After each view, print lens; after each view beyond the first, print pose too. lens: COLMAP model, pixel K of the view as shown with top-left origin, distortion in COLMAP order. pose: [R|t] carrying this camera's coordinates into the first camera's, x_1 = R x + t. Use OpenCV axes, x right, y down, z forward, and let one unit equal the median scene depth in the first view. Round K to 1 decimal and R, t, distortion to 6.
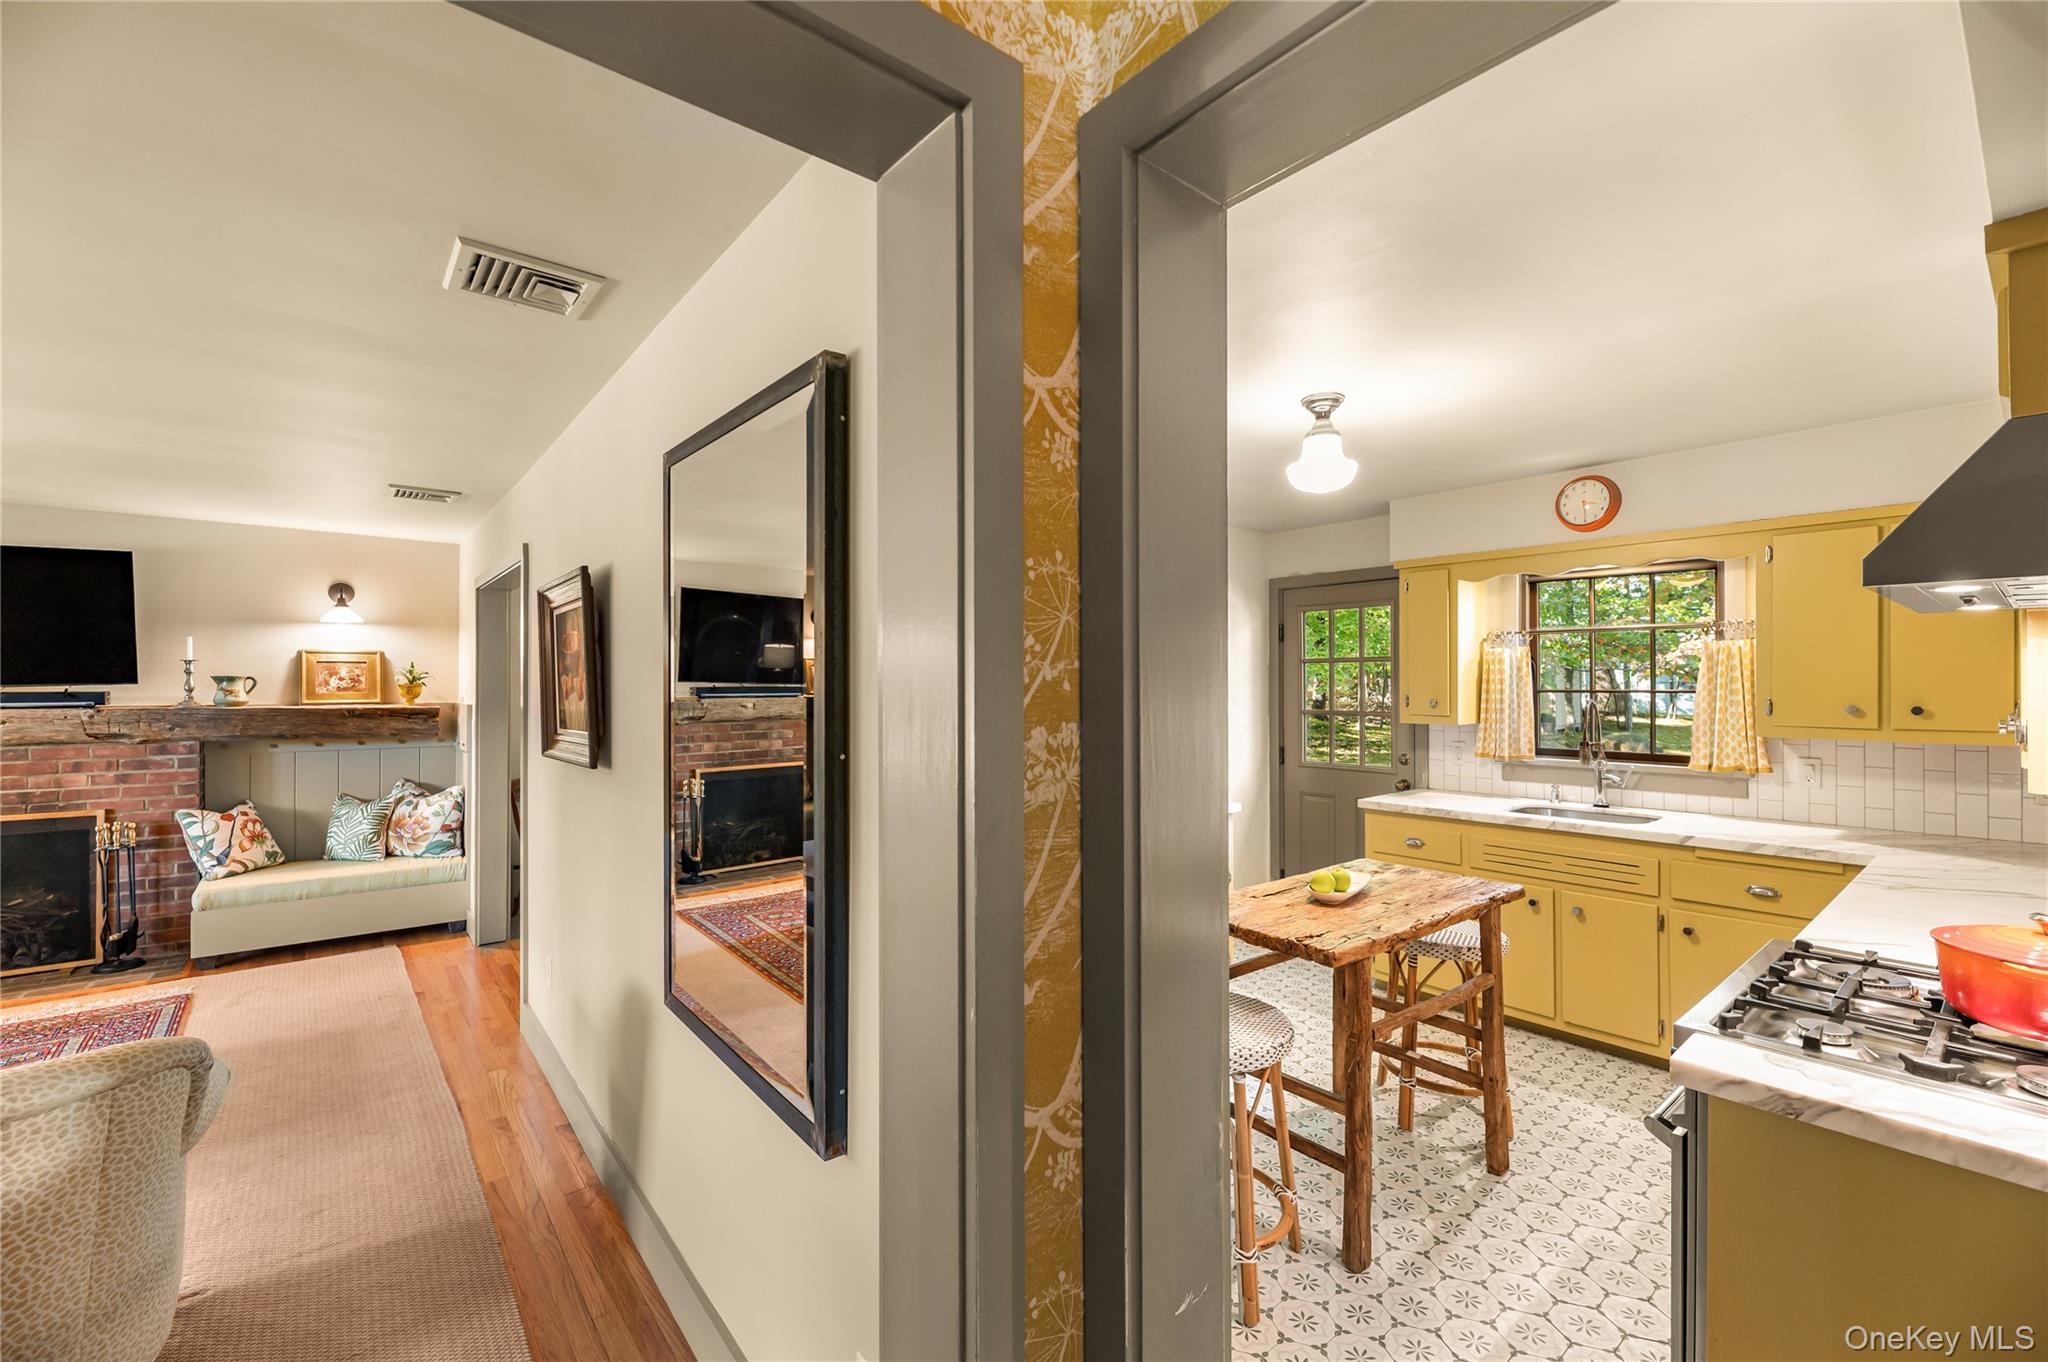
lens RADIAL K [[854.7, 0, 1029.9], [0, 854.7, 693.4], [0, 0, 1]] dist [-0.003717, -0.000727]
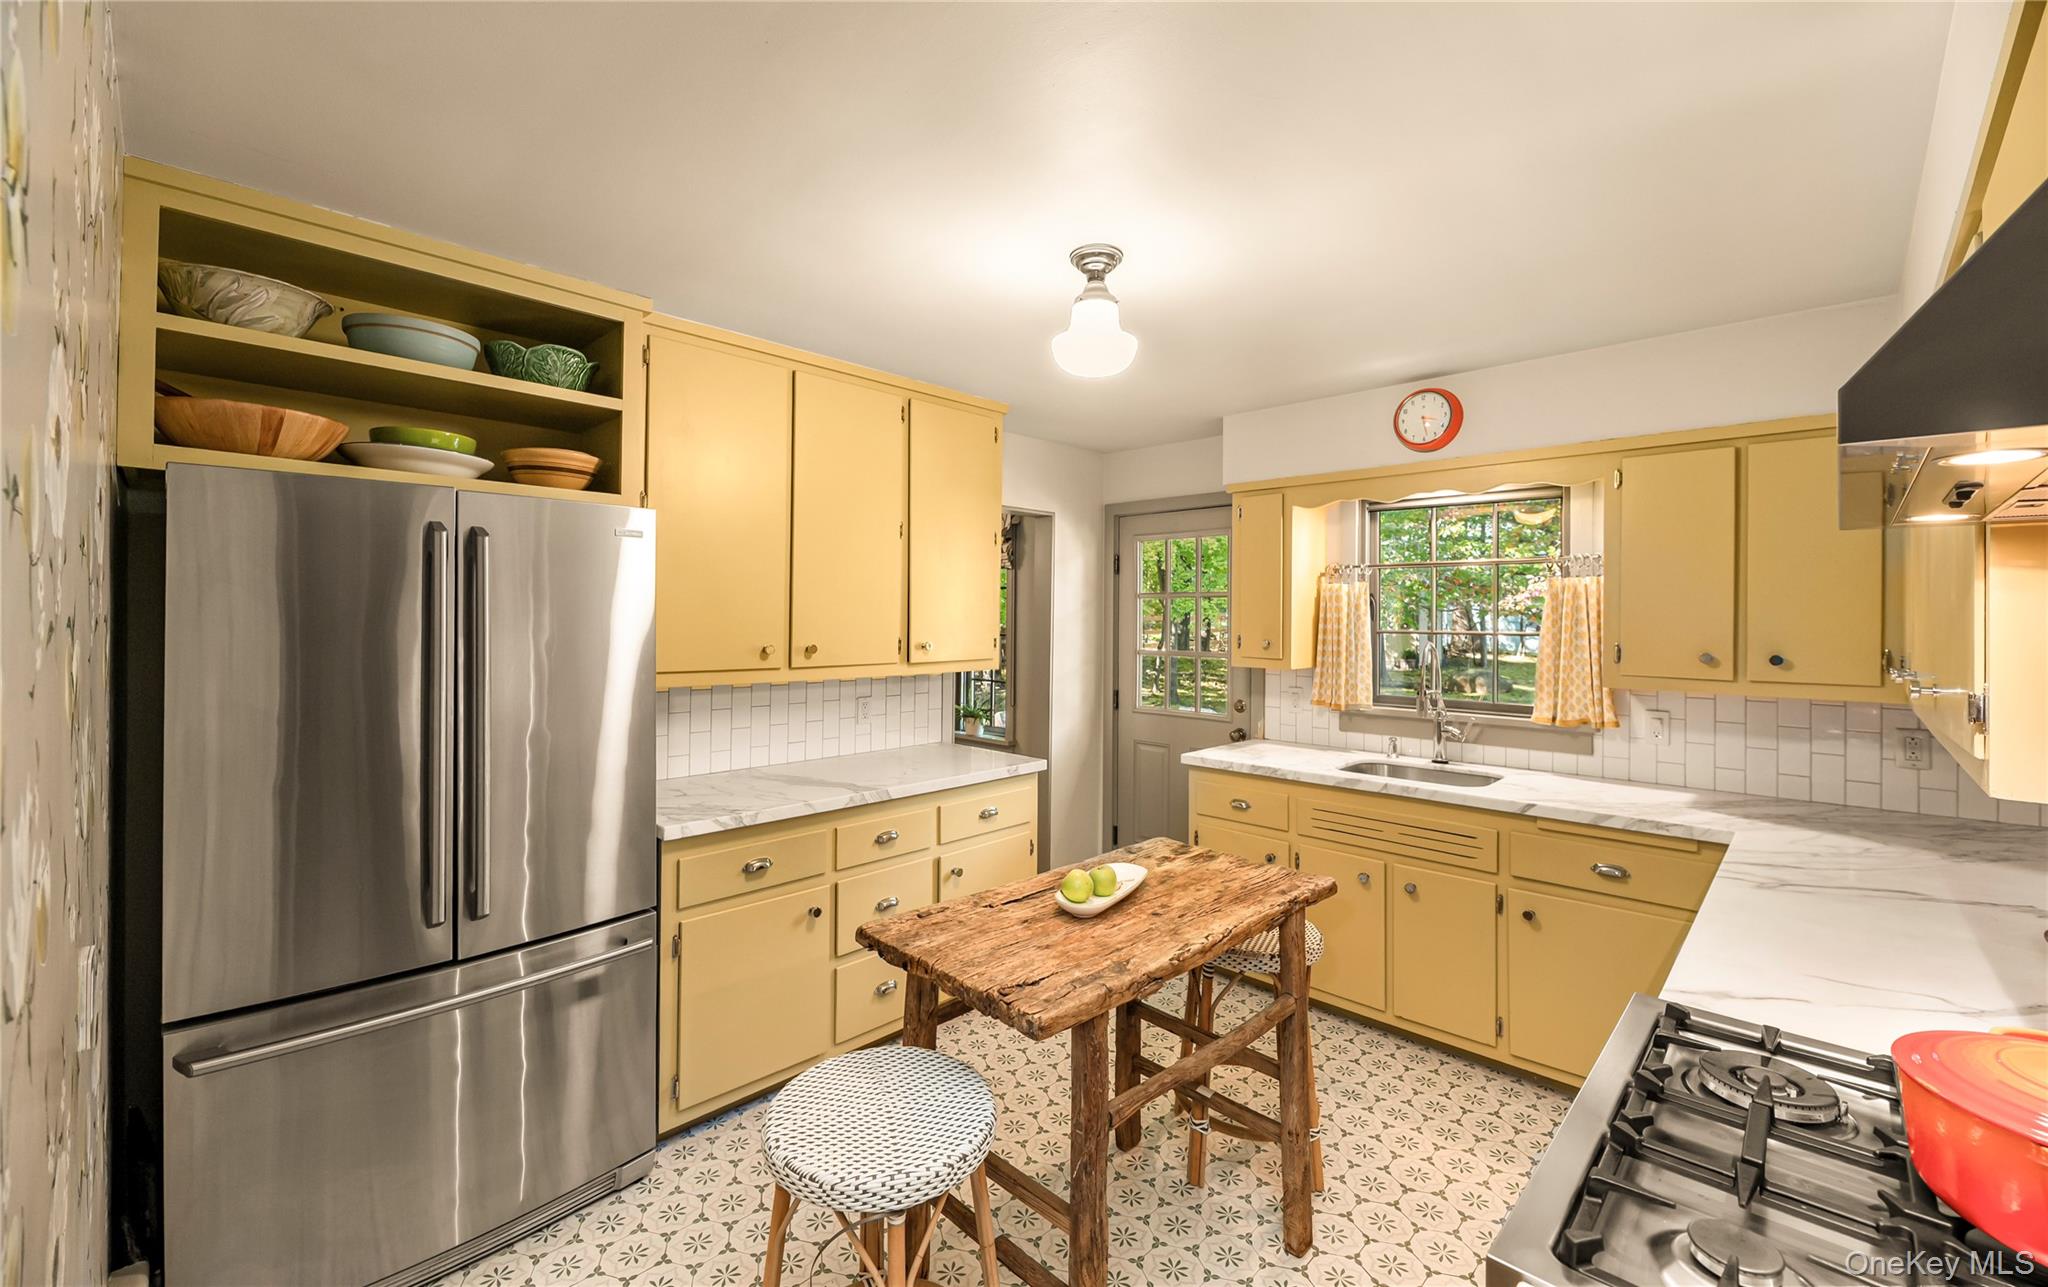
lens RADIAL K [[841.4, 0, 1029.8], [0, 841.4, 625.9], [0, 0, 1]] dist [-0.001382, -0.000646]
pose [[0.993312, 0.009763, 0.115046, 0.161310], [-0.009619, 0.999952, -0.001809, -0.004906], [-0.115058, 0.000691, 0.993359, 0.201738]]
